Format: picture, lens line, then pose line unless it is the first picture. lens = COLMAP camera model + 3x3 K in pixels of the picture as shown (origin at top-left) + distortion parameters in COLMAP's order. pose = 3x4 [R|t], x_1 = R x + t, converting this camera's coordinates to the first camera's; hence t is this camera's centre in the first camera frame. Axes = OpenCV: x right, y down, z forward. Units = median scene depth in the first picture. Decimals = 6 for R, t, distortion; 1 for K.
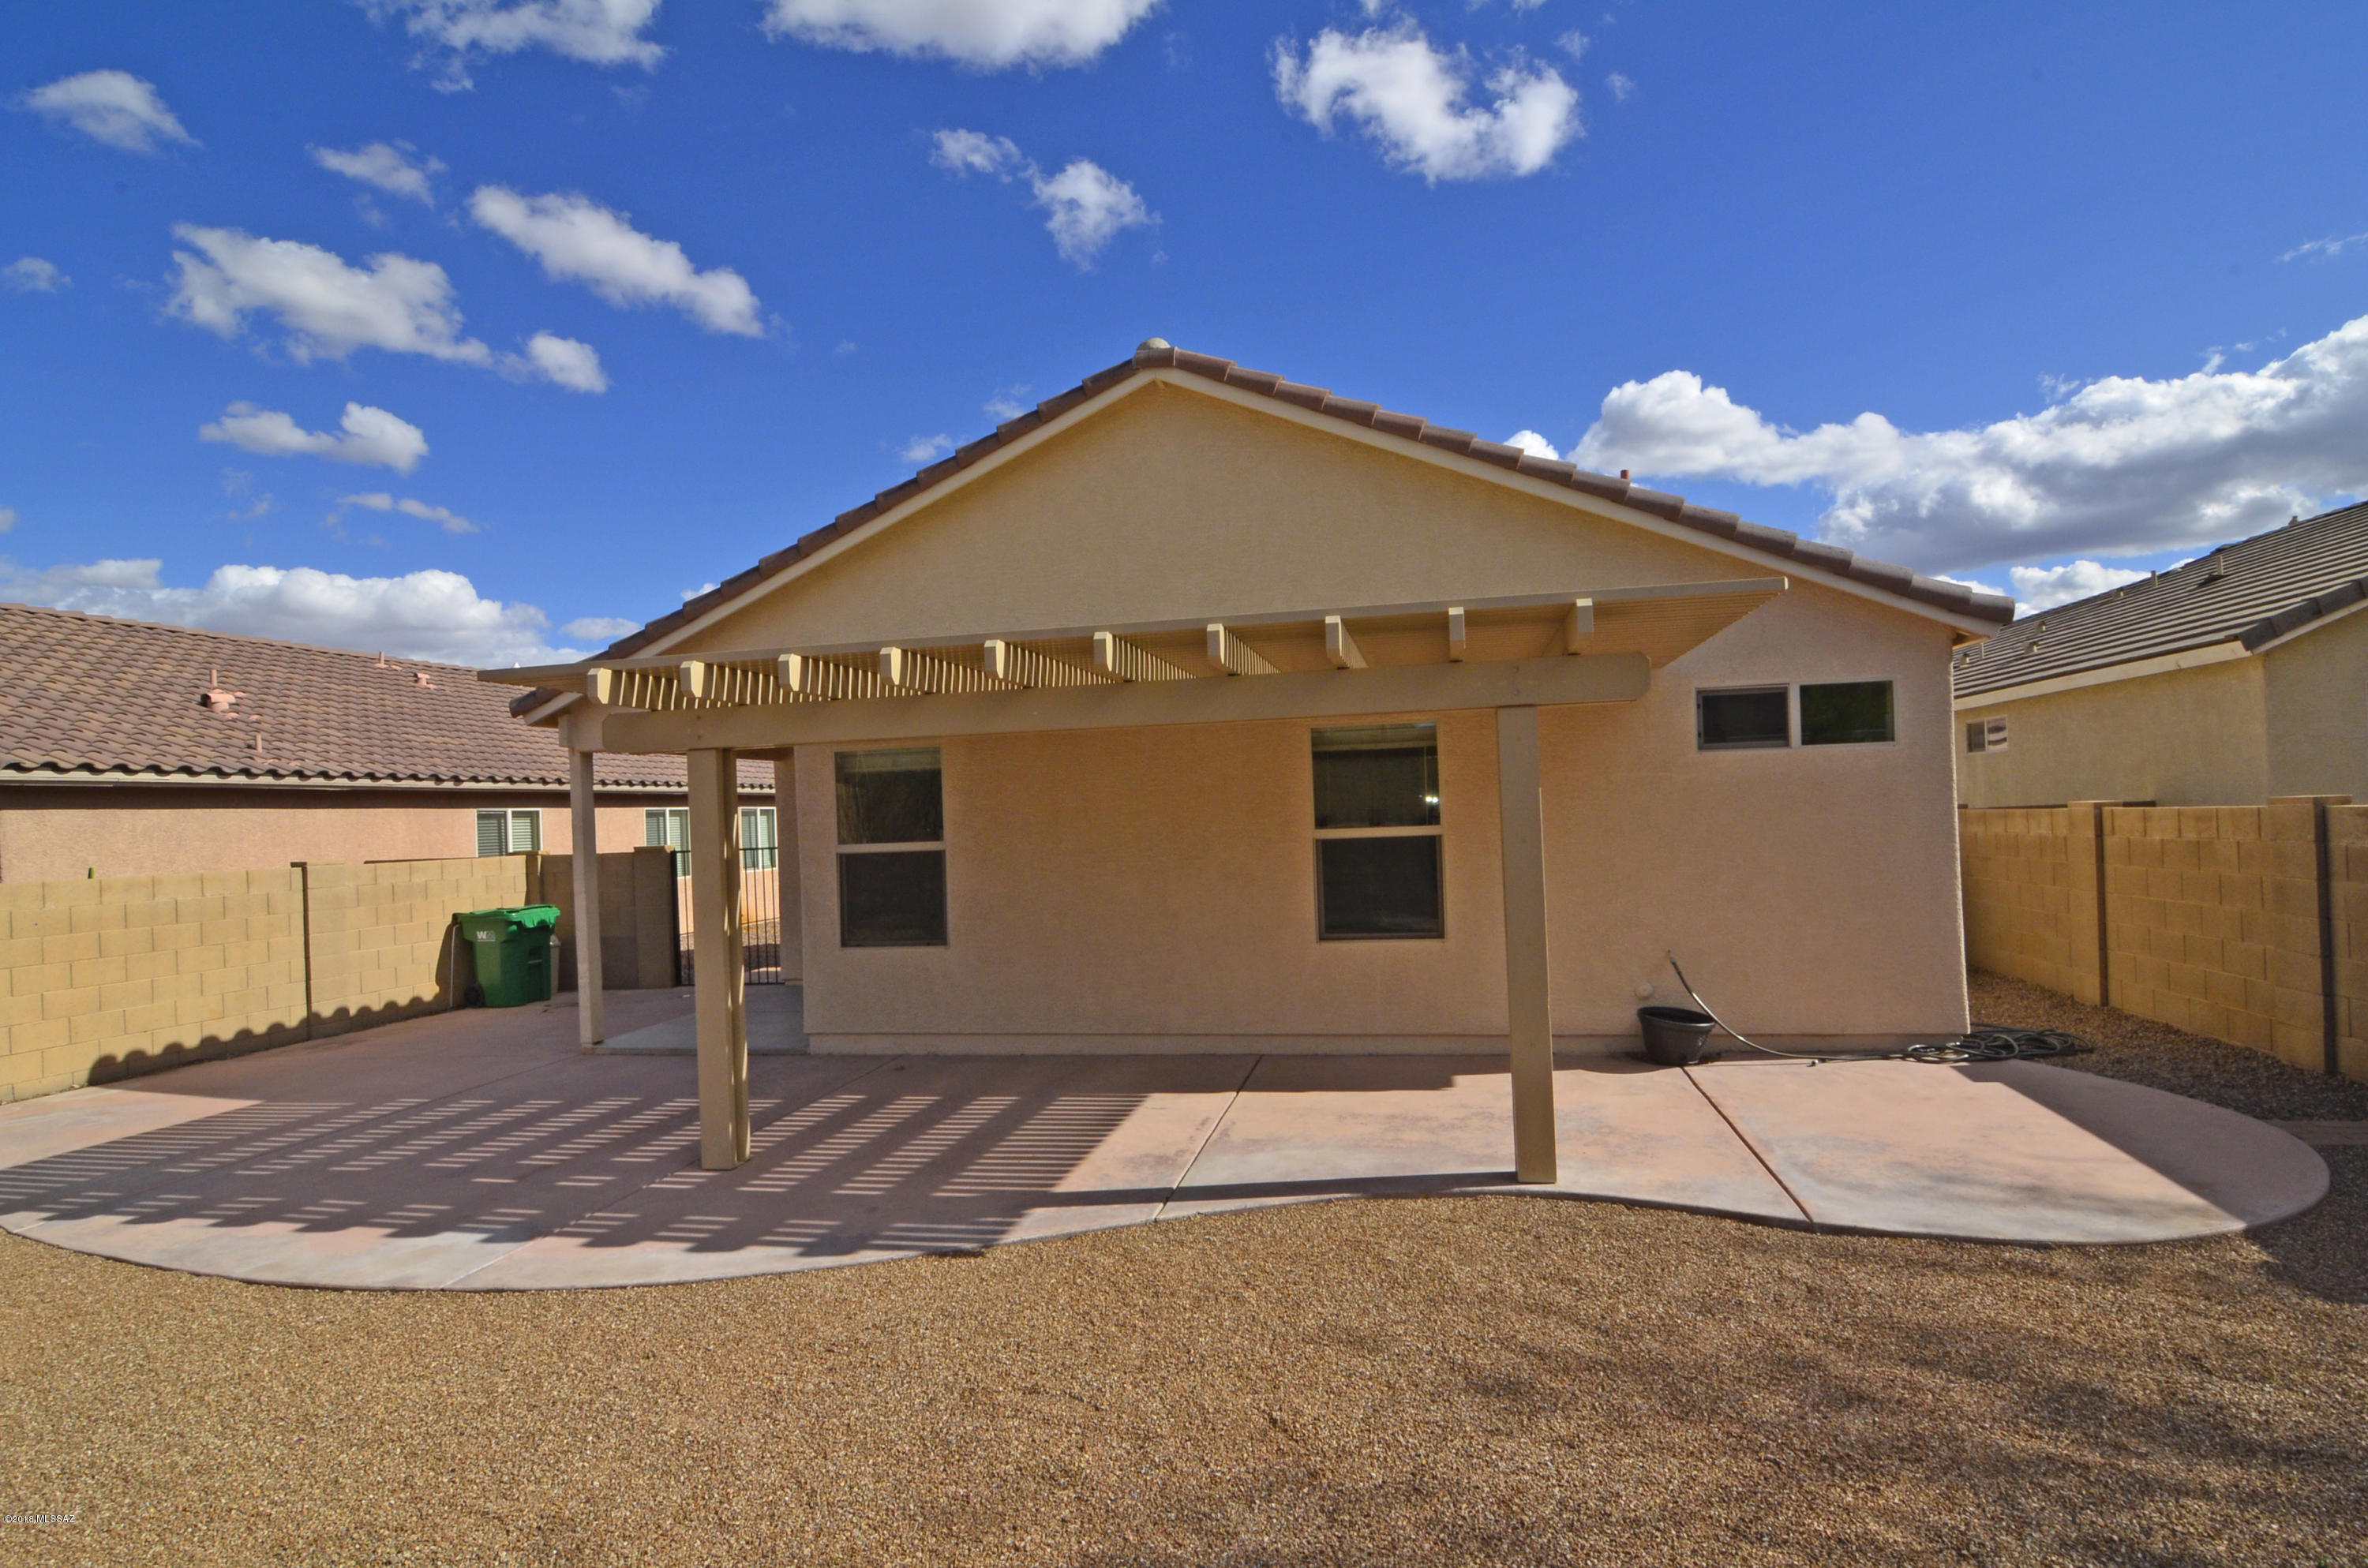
lens RADIAL K [[1188.8, 0, 1189.2], [0, 1188.8, 813.7], [0, 0, 1]] dist [-0.002043, -0.015321]
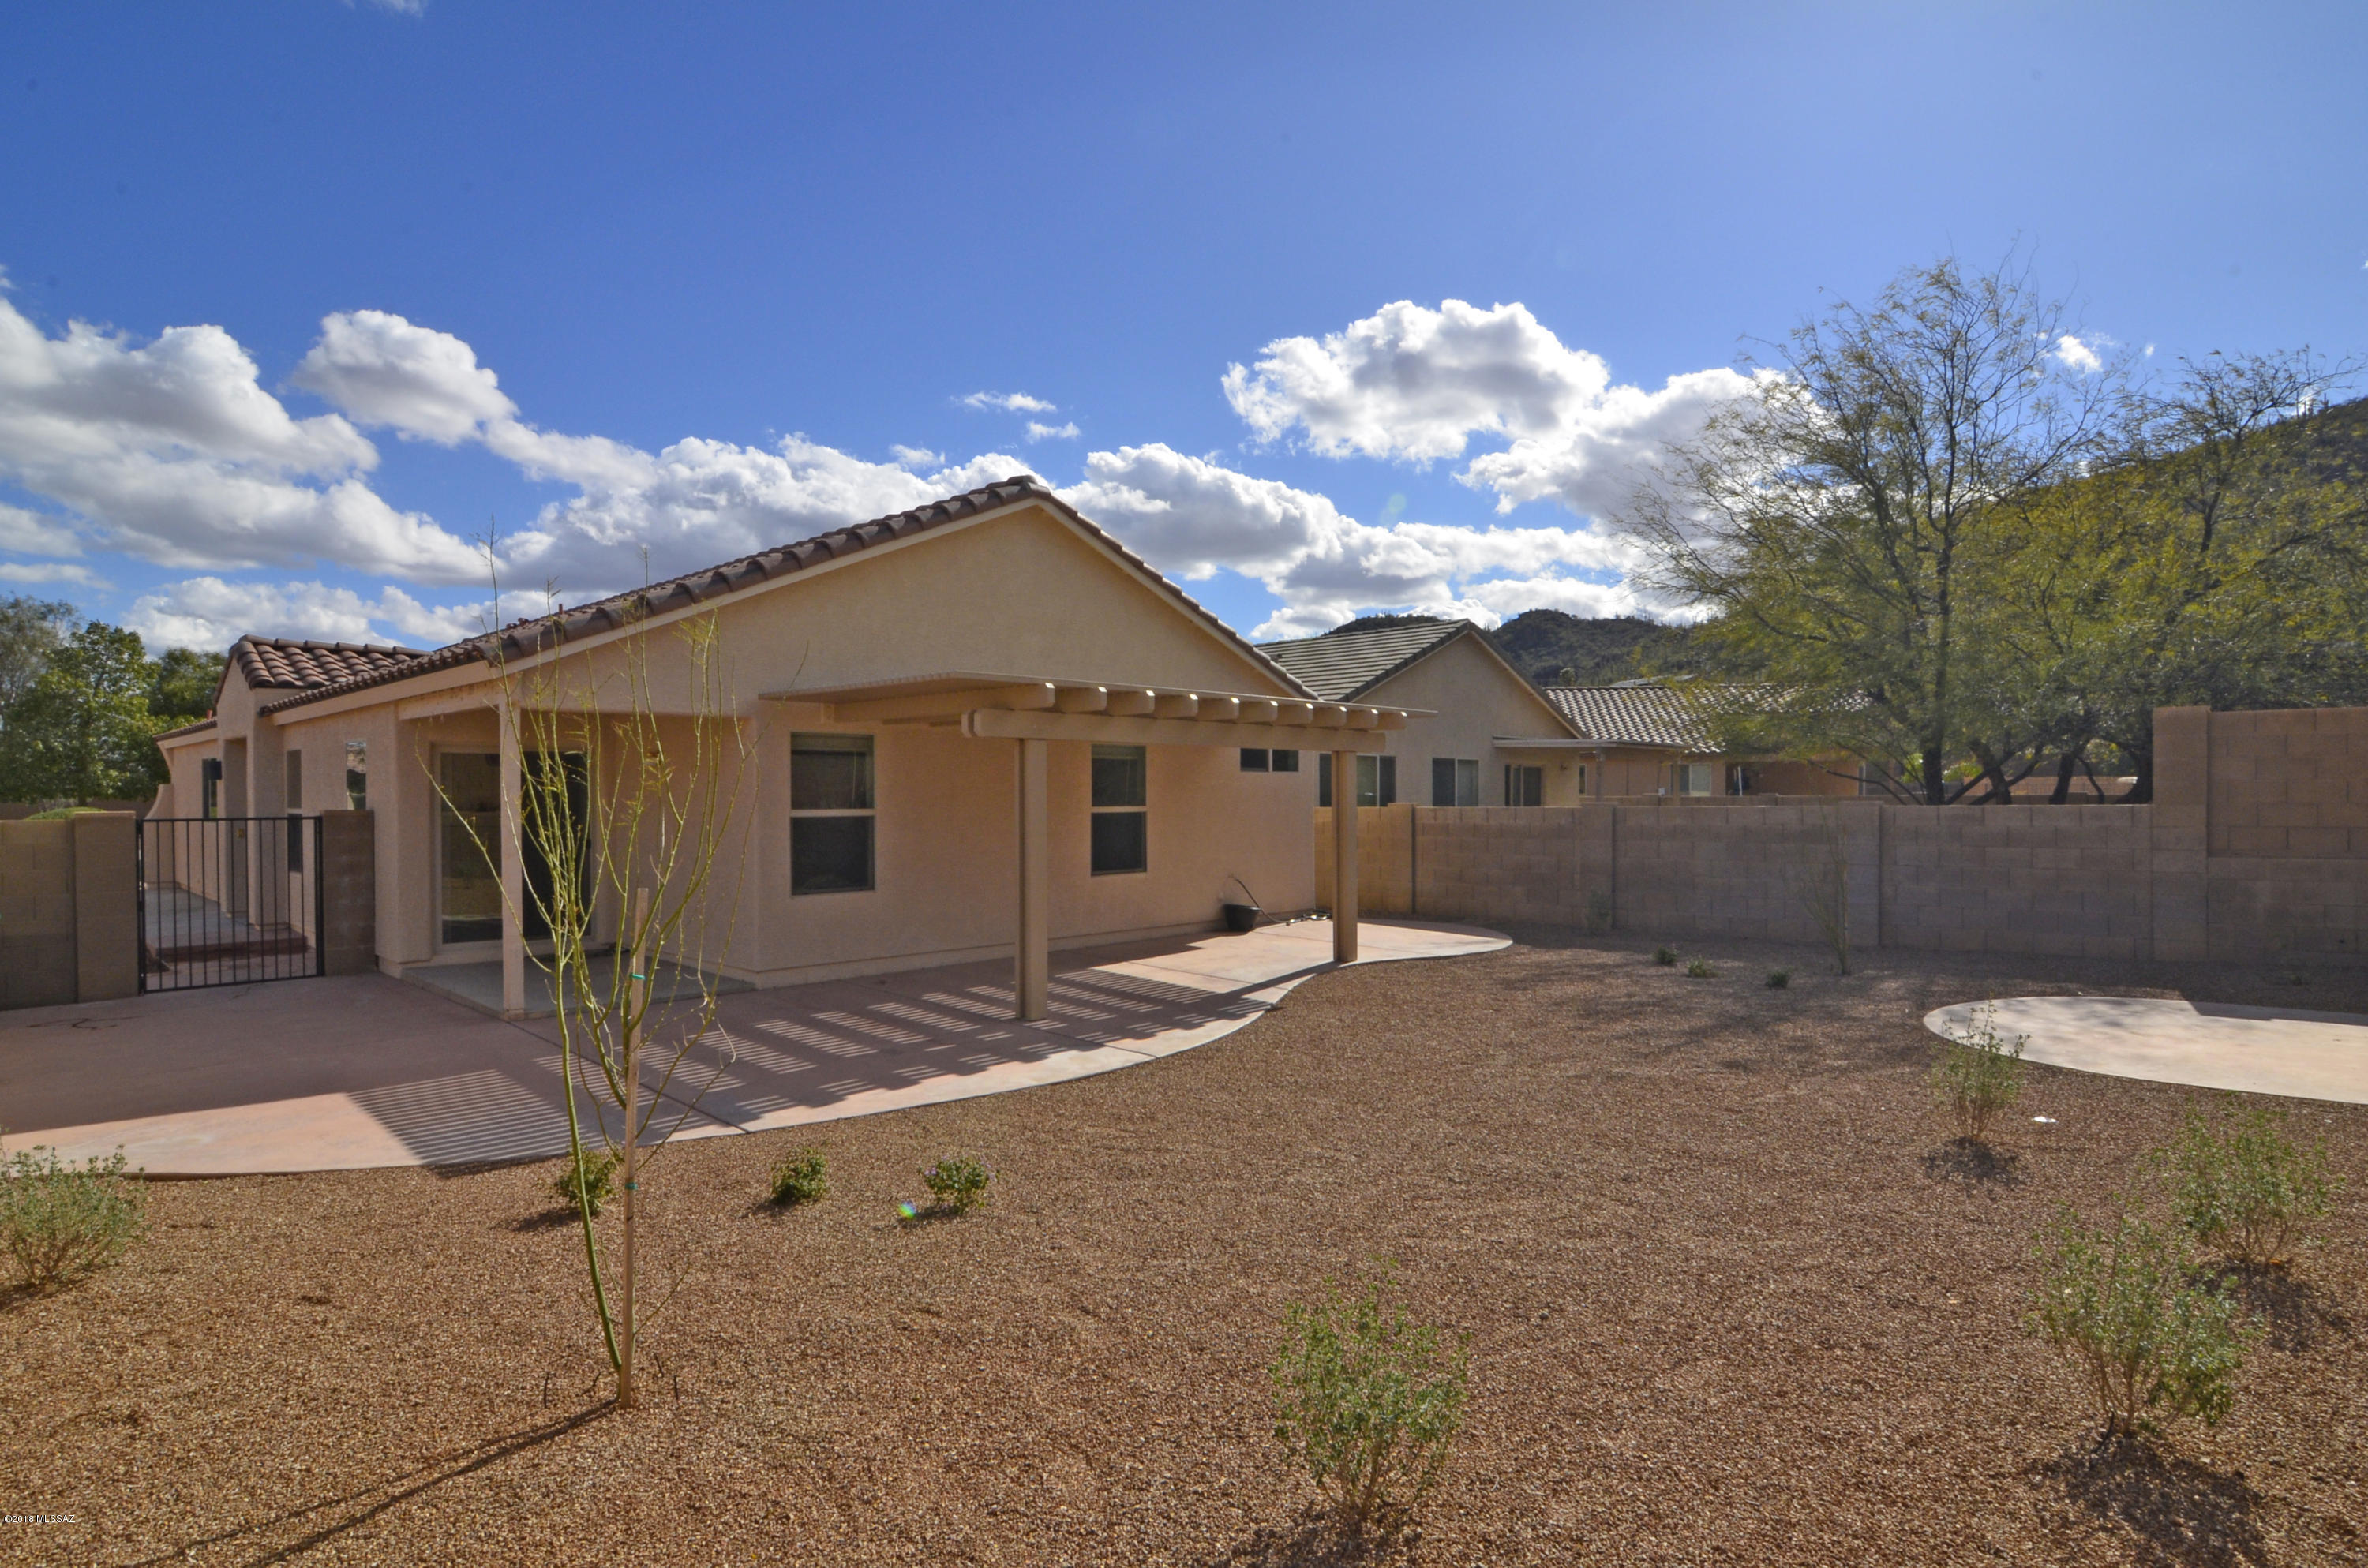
lens RADIAL K [[1218.0, 0, 1184.4], [0, 1218.0, 796.2], [0, 0, 1]] dist [-0.005304, -0.001859]
pose [[0.541314, 0.033435, 0.840156, -1.238837], [-0.017398, 0.999441, -0.028564, 0.044239], [-0.840641, 0.000845, 0.541593, -0.002756]]
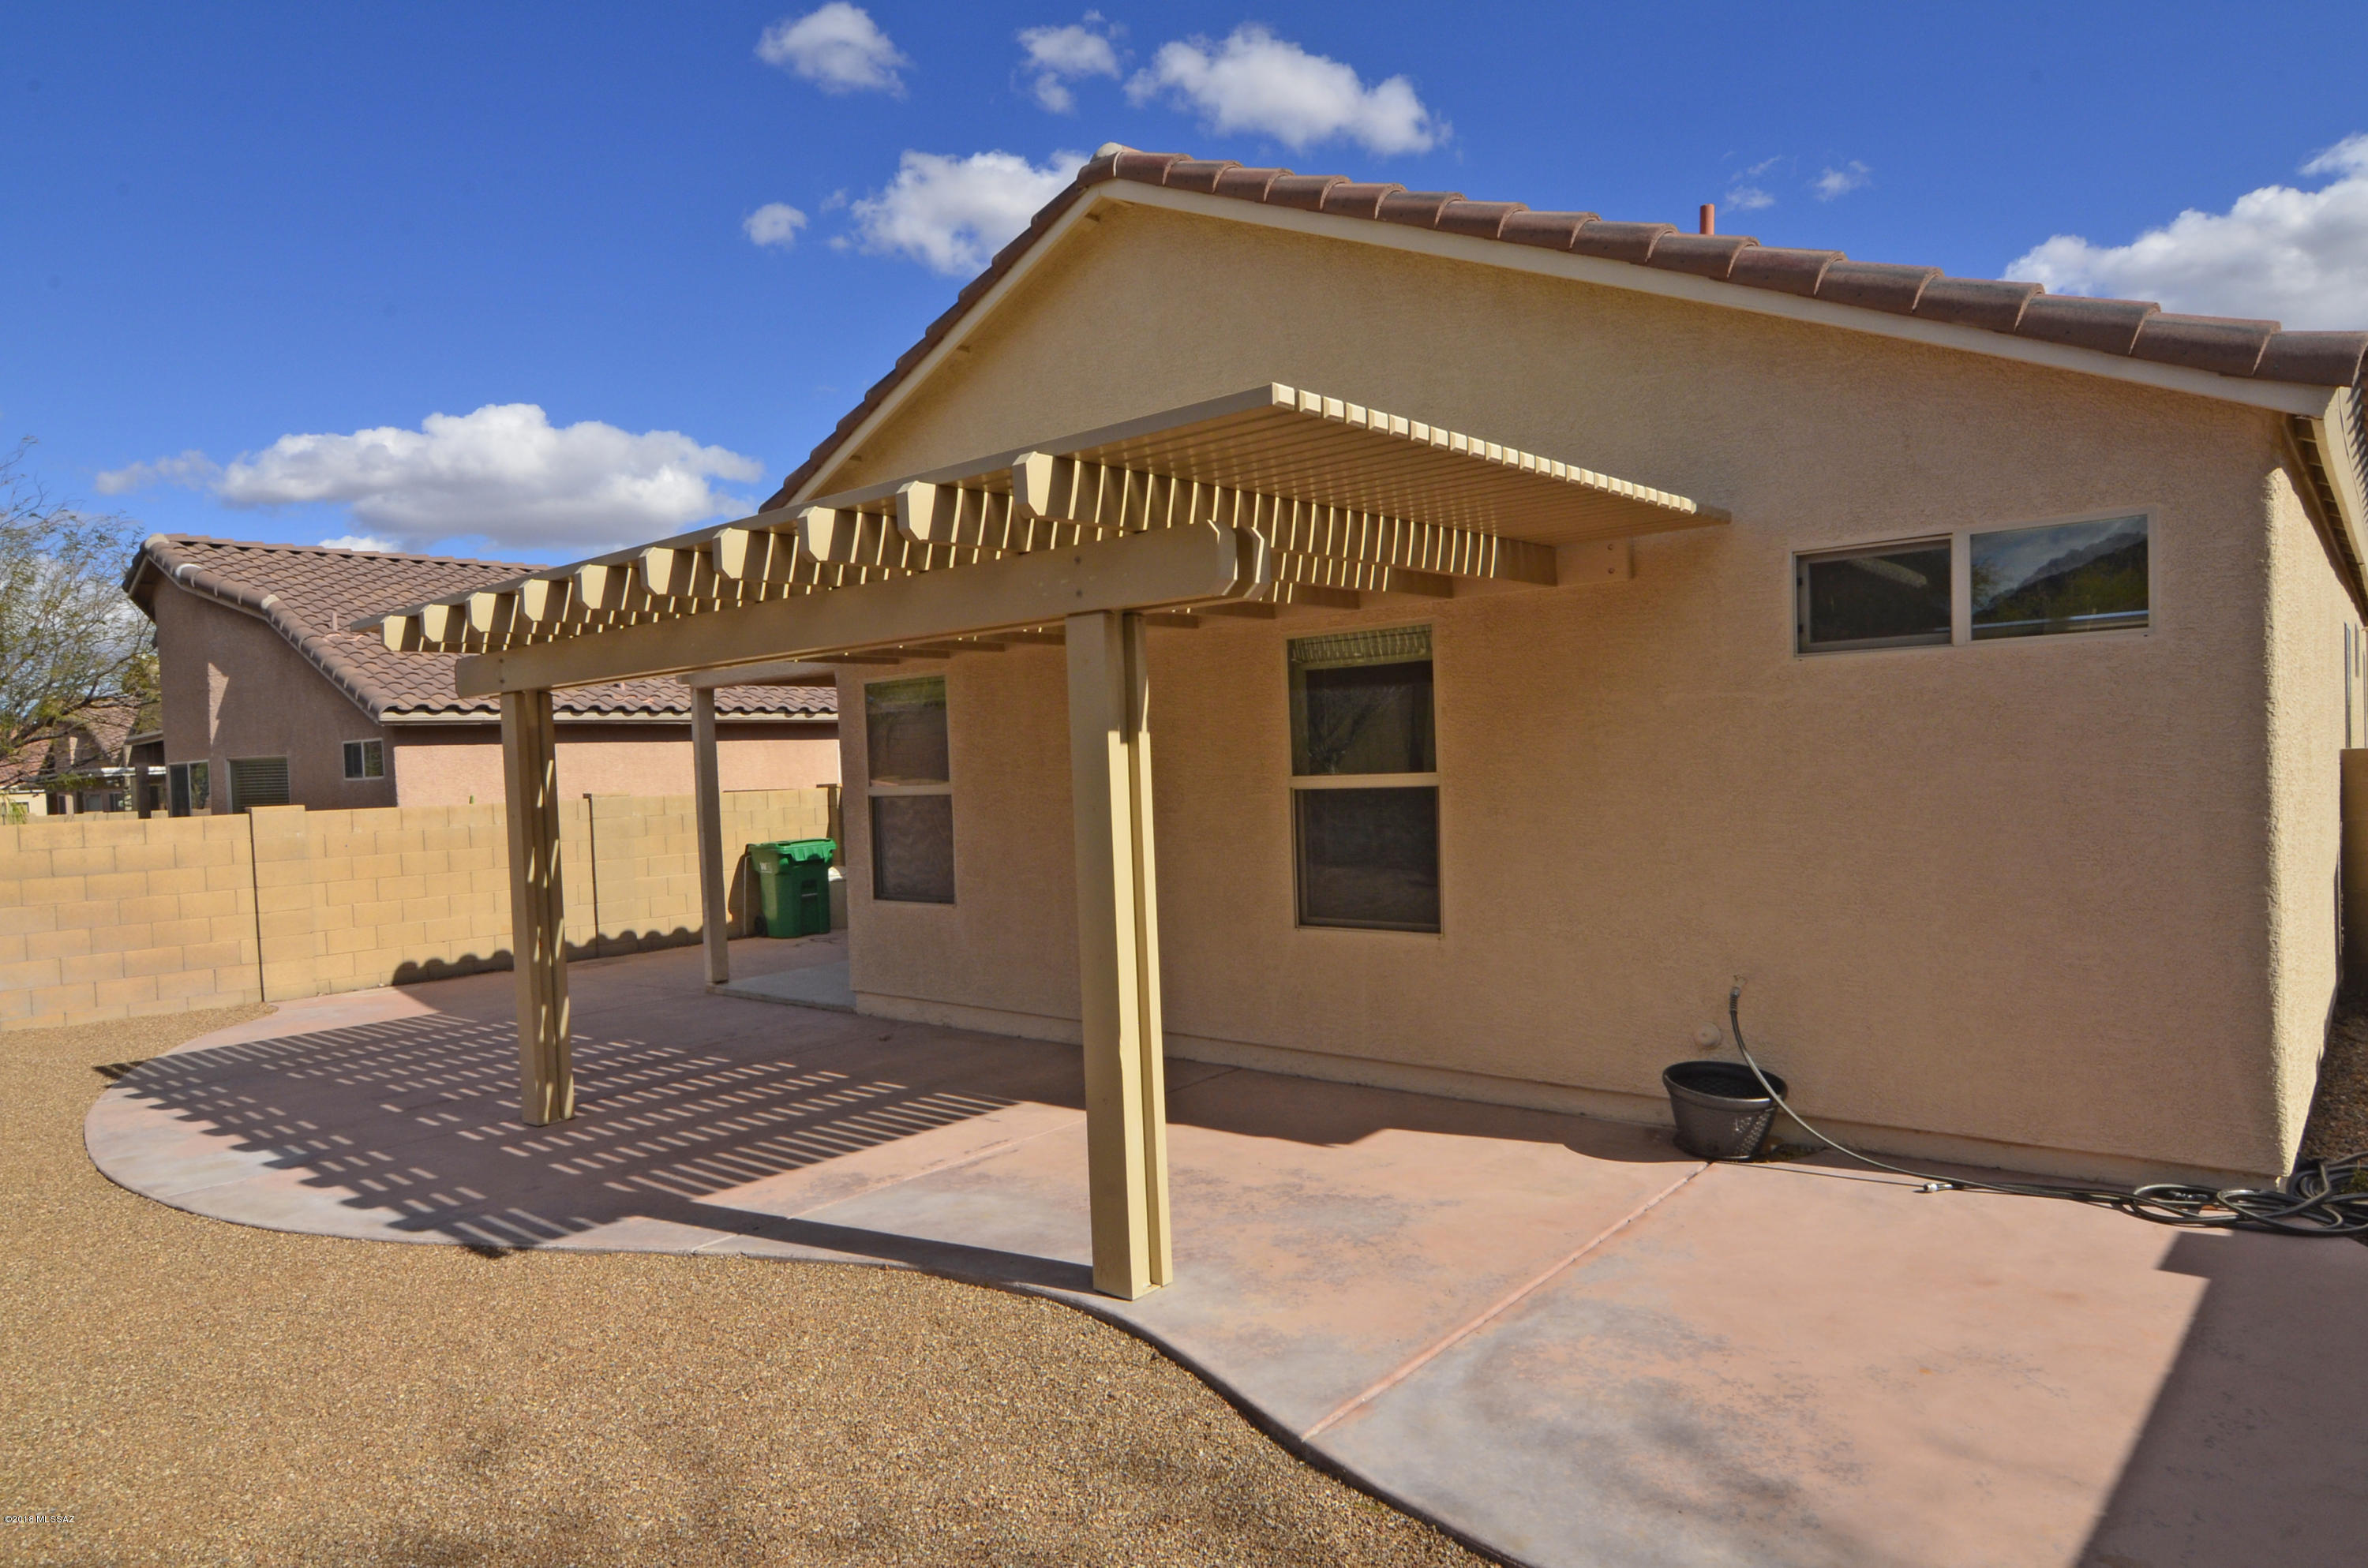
lens RADIAL K [[1407.1, 0, 1191.8], [0, 1407.1, 814.8], [0, 0, 1]] dist [-0.004702, -0.004046]
pose [[0.873596, 0.021930, -0.486157, 0.486766], [0.006925, 0.998323, 0.057477, -0.013935], [0.486602, -0.053579, 0.871979, 0.206799]]
